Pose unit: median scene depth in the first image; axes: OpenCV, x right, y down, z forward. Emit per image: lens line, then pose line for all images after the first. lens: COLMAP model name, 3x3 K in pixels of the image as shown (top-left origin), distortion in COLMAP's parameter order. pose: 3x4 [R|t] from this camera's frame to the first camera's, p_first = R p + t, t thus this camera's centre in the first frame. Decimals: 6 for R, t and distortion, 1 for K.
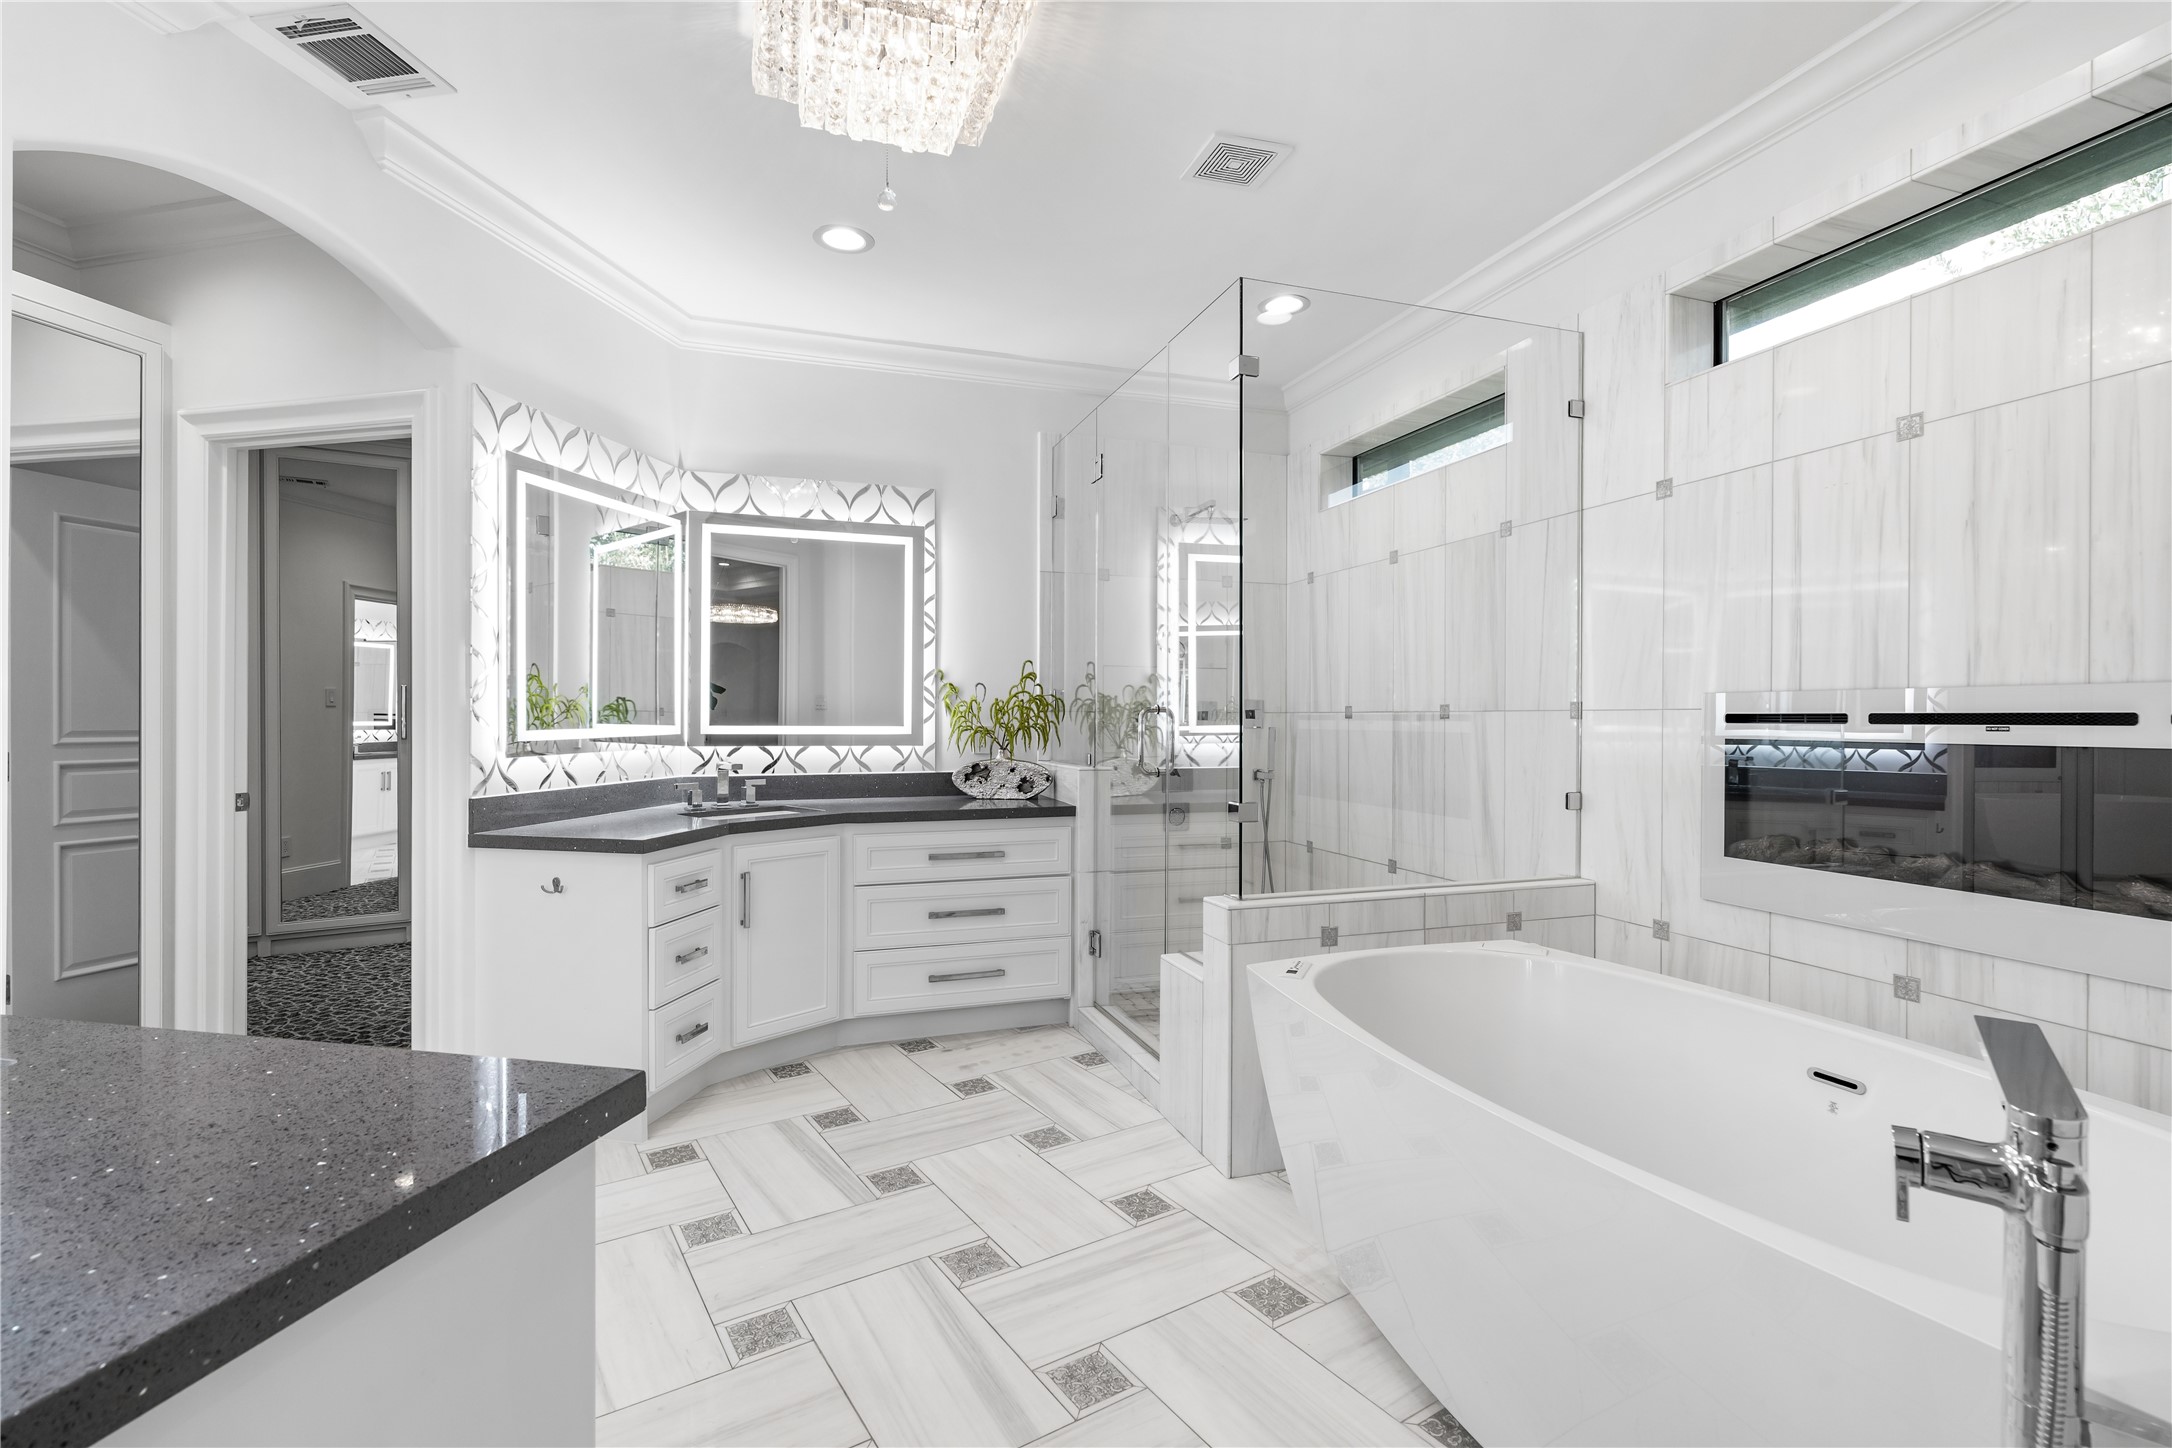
lens RADIAL K [[979.1, 0, 1084.9], [0, 979.1, 723.0], [0, 0, 1]] dist [-0.009047, 0.000870]
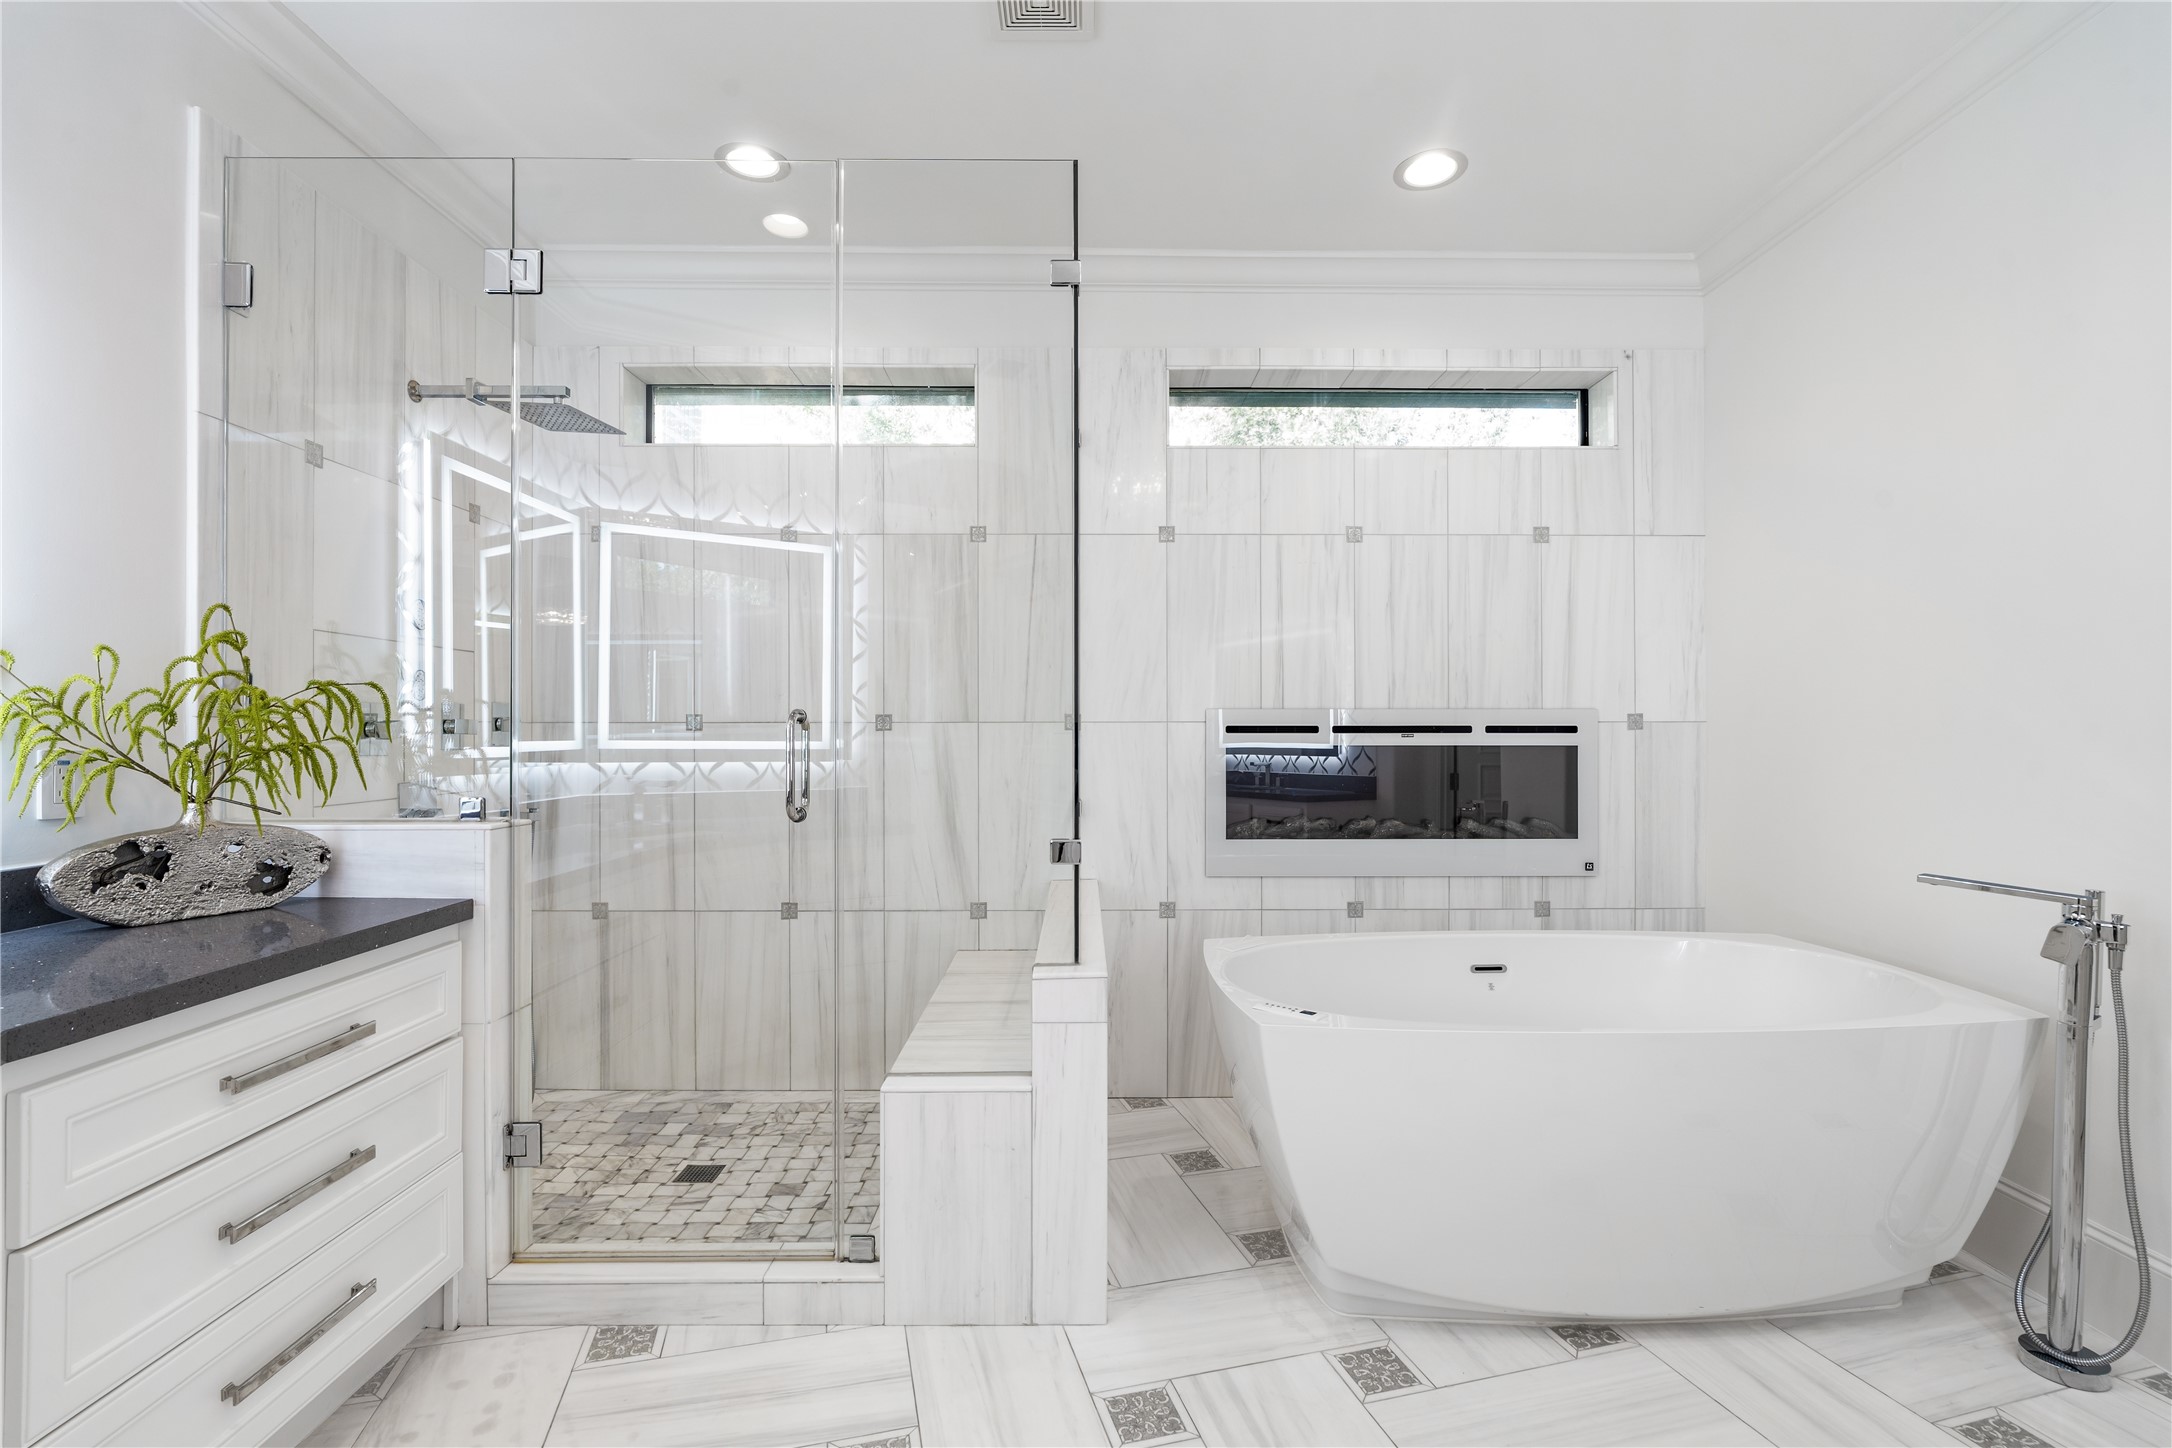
lens RADIAL K [[979.1, 0, 1089.8], [0, 979.1, 735.0], [0, 0, 1]] dist [-0.009047, 0.000870]
pose [[0.305356, -0.006215, 0.952218, -0.568108], [0.006128, 0.999971, 0.004562, -0.004133], [-0.952218, 0.004442, 0.305385, 0.743155]]
